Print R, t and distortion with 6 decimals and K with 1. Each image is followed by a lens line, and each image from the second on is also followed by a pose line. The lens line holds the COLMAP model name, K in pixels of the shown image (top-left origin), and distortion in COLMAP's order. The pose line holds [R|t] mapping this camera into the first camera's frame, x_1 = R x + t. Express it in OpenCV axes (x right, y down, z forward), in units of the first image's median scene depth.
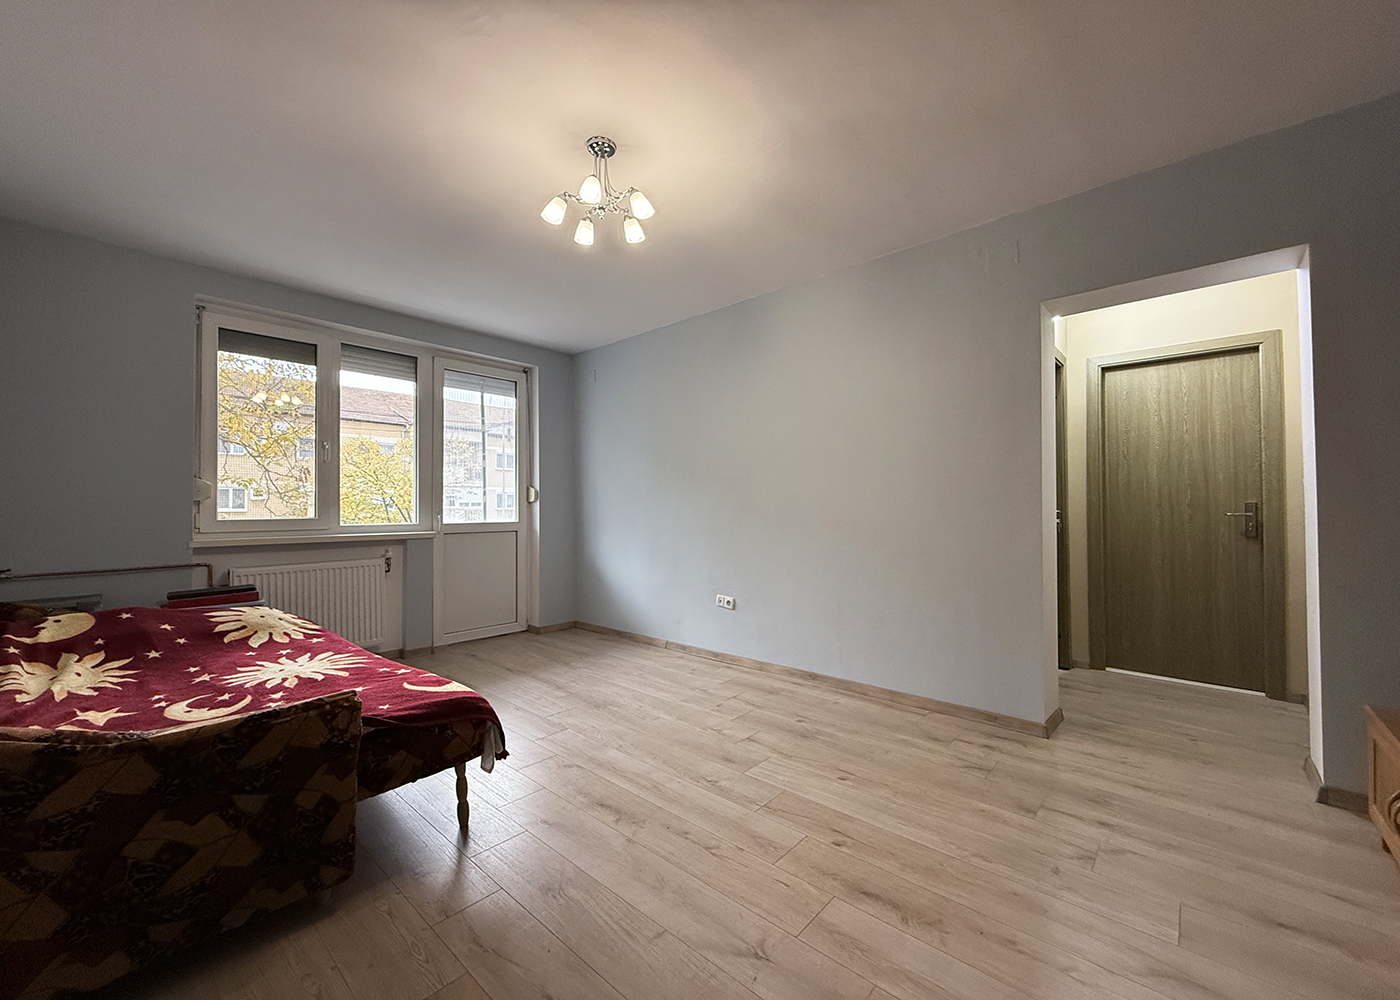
lens RADIAL K [[574.3, 0, 696.2], [0, 574.3, 500.6], [0, 0, 1]] dist [-0.001549, 0.000120]
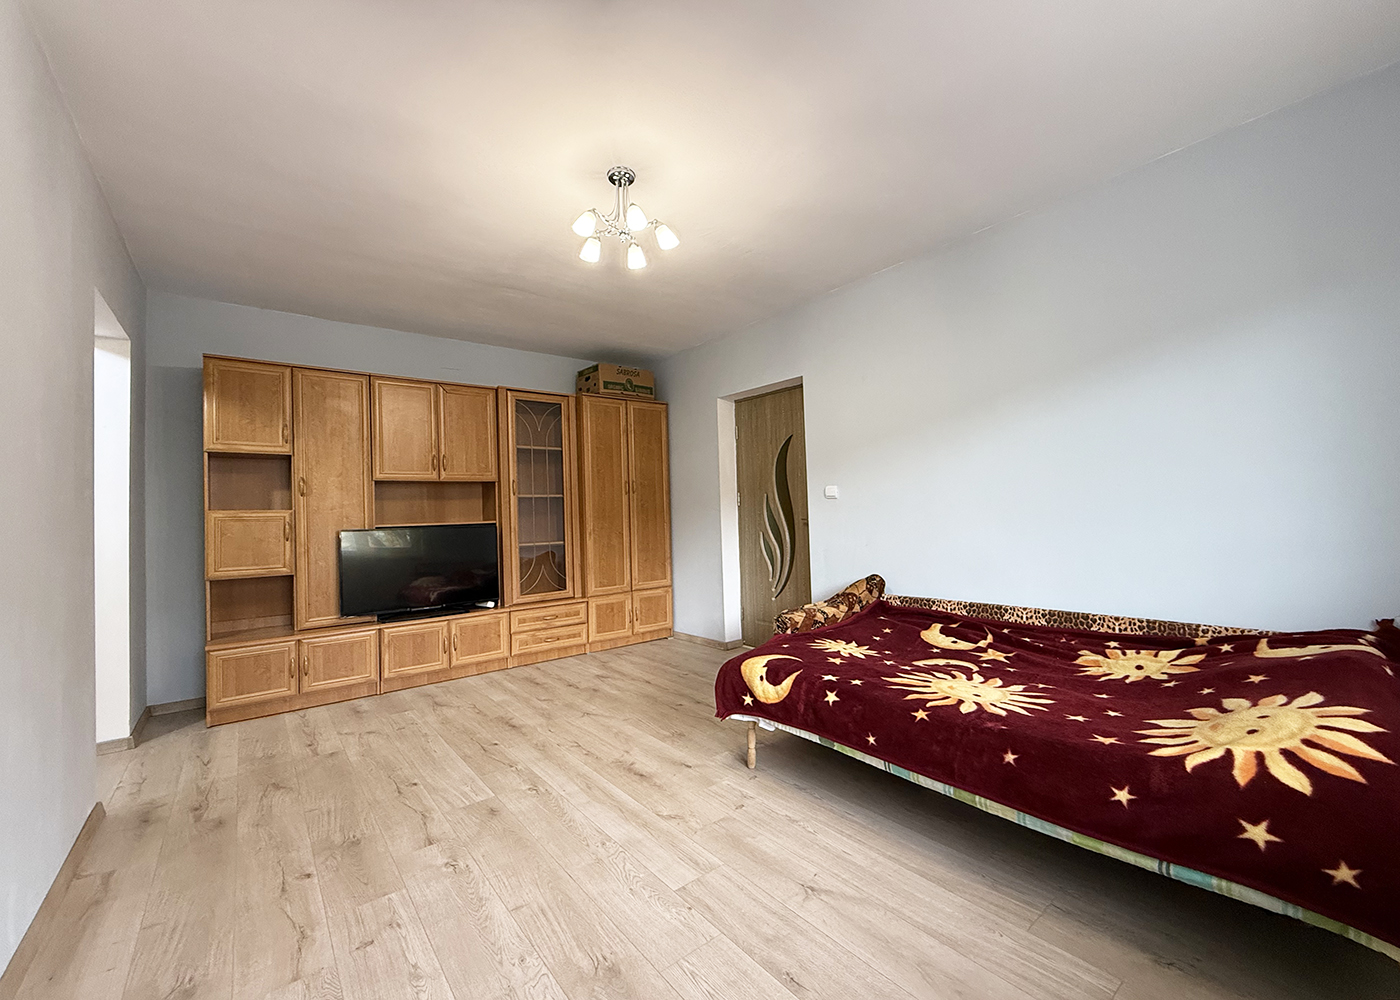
lens RADIAL K [[574.3, 0, 699.9], [0, 574.3, 501.5], [0, 0, 1]] dist [-0.001549, 0.000120]
pose [[-0.988108, 0.033528, 0.150059, -0.447581], [0.028878, 0.999036, -0.033062, 0.019942], [-0.151023, -0.028335, -0.988124, 2.033425]]
